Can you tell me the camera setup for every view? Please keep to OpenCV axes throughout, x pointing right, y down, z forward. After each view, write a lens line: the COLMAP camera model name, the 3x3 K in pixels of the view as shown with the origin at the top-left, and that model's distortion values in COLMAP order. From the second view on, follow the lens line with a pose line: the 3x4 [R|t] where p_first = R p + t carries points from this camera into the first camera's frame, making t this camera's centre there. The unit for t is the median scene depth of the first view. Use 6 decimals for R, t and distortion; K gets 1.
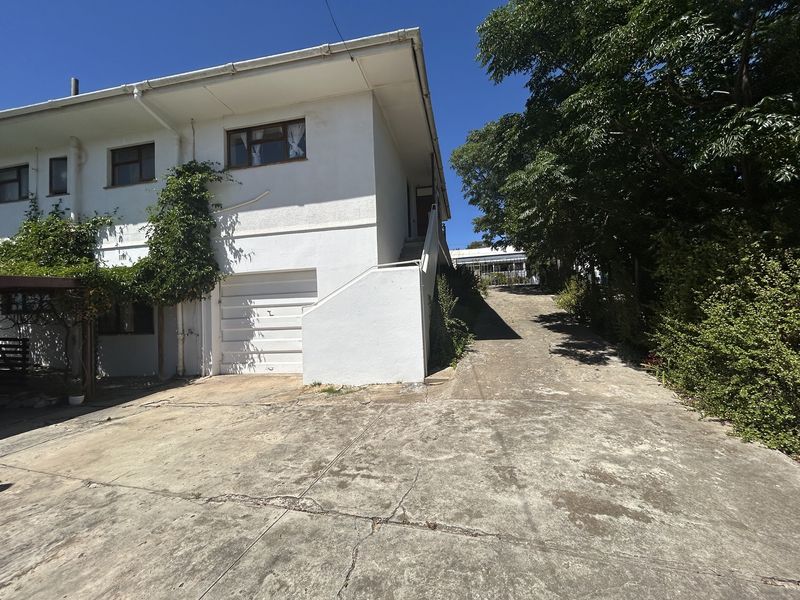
lens RADIAL K [[320.8, 0, 395.4], [0, 320.8, 297.7], [0, 0, 1]] dist [0.000267, 0.000546]
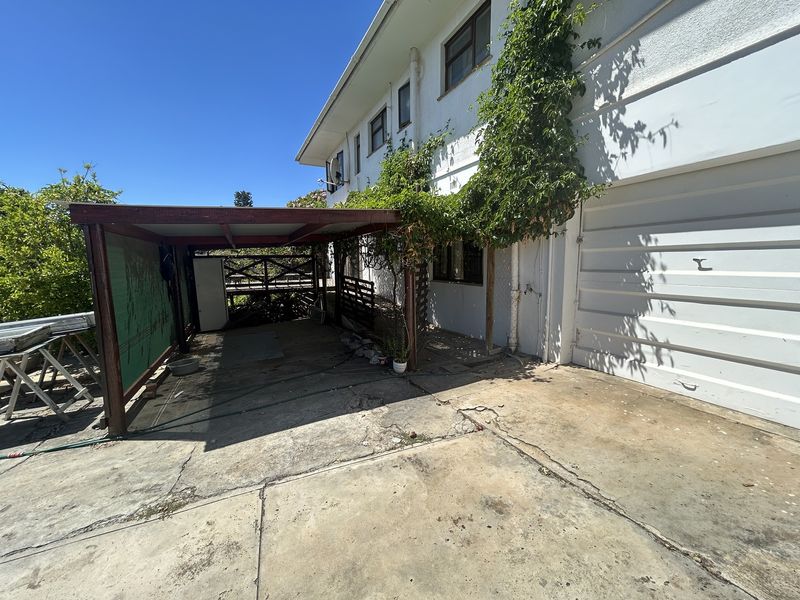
lens RADIAL K [[320.8, 0, 395.4], [0, 320.8, 297.7], [0, 0, 1]] dist [0.000267, 0.000546]
pose [[0.600330, 0.125953, -0.789772, -0.291114], [0.023571, 0.984305, 0.174895, 0.006823], [0.799405, -0.123611, 0.587939, 0.408267]]
